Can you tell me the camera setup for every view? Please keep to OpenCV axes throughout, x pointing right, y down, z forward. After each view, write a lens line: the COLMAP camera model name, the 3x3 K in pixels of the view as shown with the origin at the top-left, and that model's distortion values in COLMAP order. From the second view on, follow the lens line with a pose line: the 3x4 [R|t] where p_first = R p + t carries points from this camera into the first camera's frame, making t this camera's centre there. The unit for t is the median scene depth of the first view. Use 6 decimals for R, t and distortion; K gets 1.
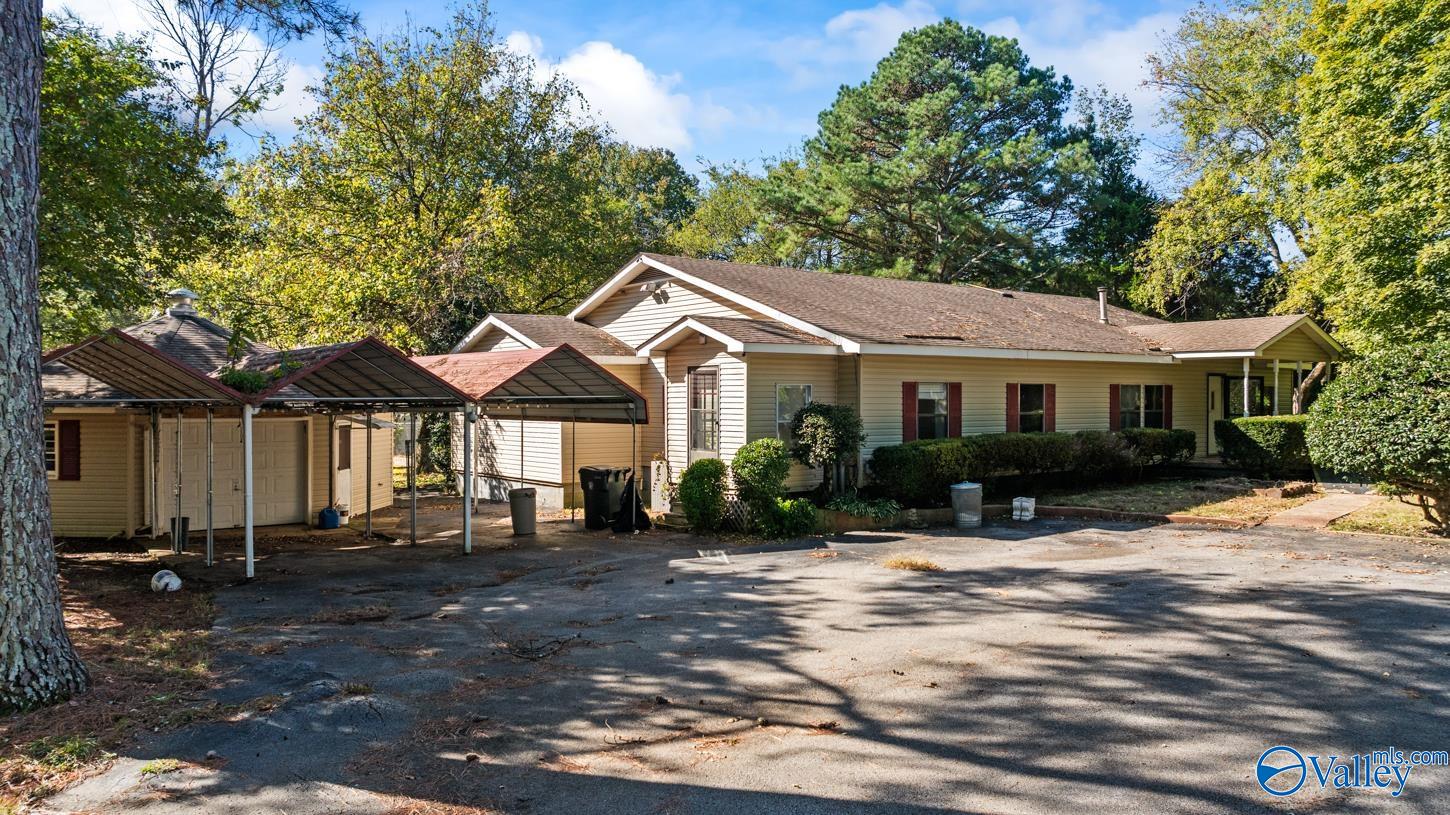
lens RADIAL K [[1044.1, 0, 726.7], [0, 1044.1, 393.4], [0, 0, 1]] dist [-0.036573, 0.068576]
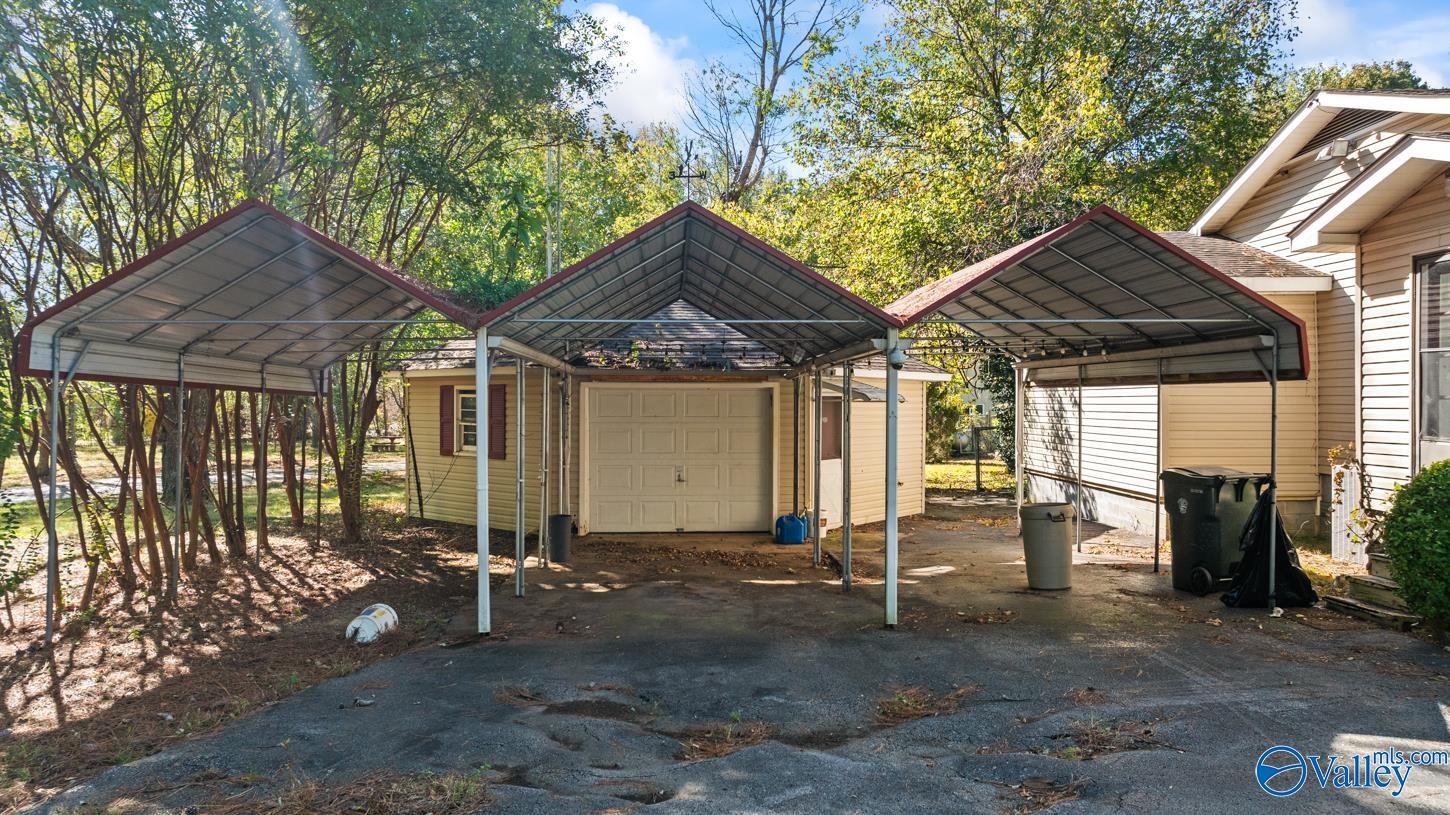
lens RADIAL K [[1044.1, 0, 726.7], [0, 1044.1, 393.4], [0, 0, 1]] dist [-0.036573, 0.068576]
pose [[0.805603, -0.001177, -0.592455, -0.008818], [0.000271, 0.999999, -0.001618, 0.032273], [0.592456, 0.001143, 0.805602, 0.428679]]
